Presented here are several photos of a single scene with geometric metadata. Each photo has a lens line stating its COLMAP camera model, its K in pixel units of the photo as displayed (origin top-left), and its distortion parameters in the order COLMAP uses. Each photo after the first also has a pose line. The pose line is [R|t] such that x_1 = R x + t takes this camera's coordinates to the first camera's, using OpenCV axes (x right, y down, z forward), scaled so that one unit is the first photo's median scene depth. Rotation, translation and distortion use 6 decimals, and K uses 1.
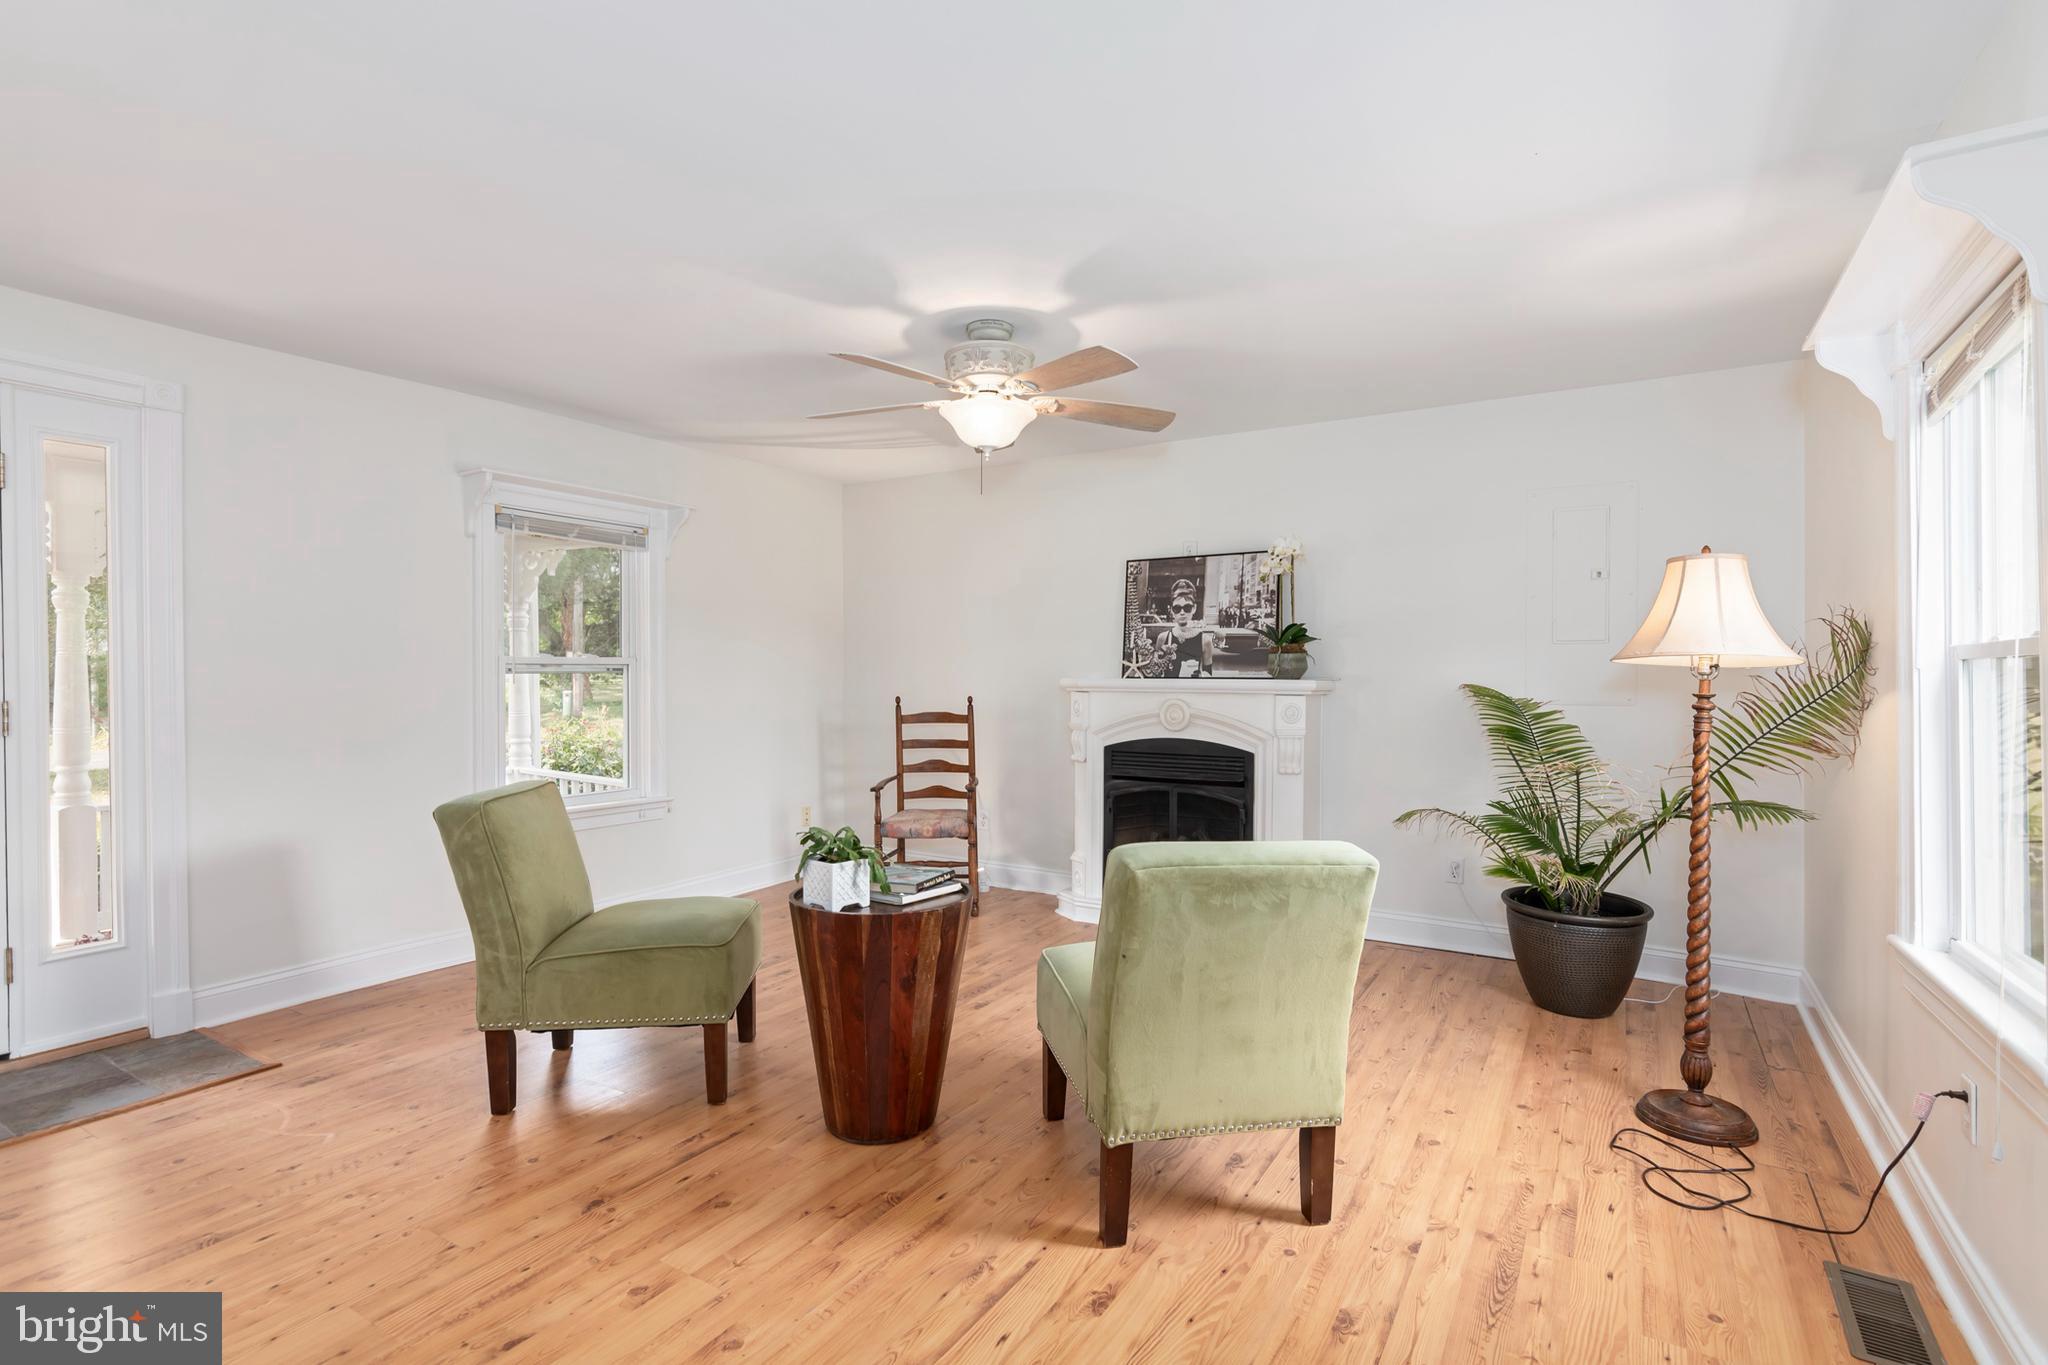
lens RADIAL K [[978.2, 0, 1026.5], [0, 978.2, 679.9], [0, 0, 1]] dist [0.002156, -0.000424]
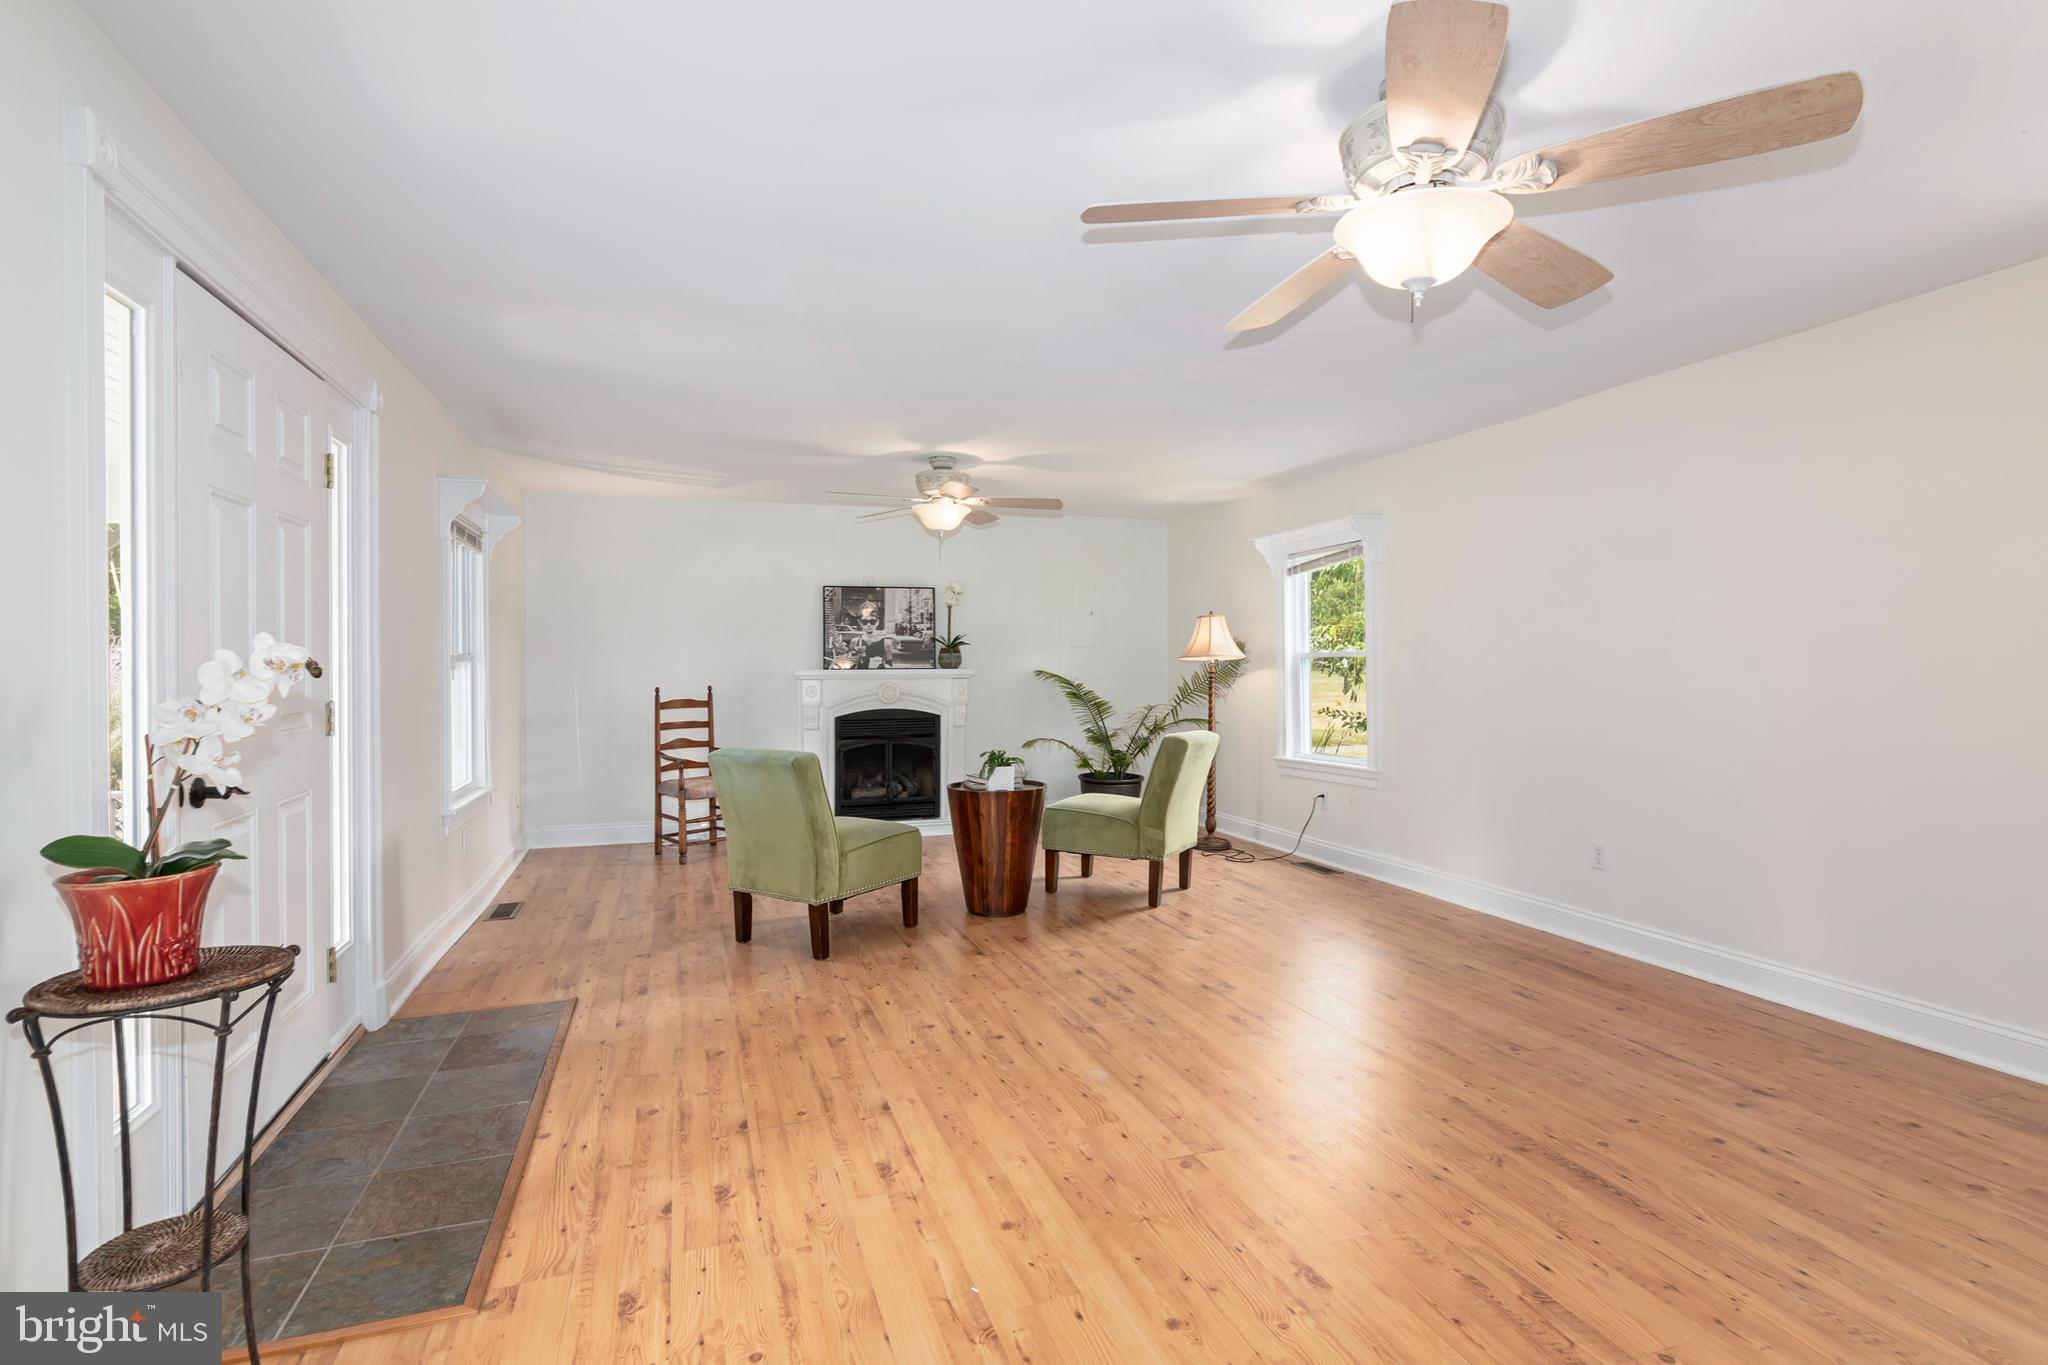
lens RADIAL K [[978.2, 0, 1003.9], [0, 978.2, 671.6], [0, 0, 1]] dist [0.002156, -0.000424]
pose [[0.643531, -0.010679, 0.765346, -0.851217], [0.013337, 0.999907, 0.002738, 0.000502], [-0.765304, 0.008445, 0.643613, -0.103914]]
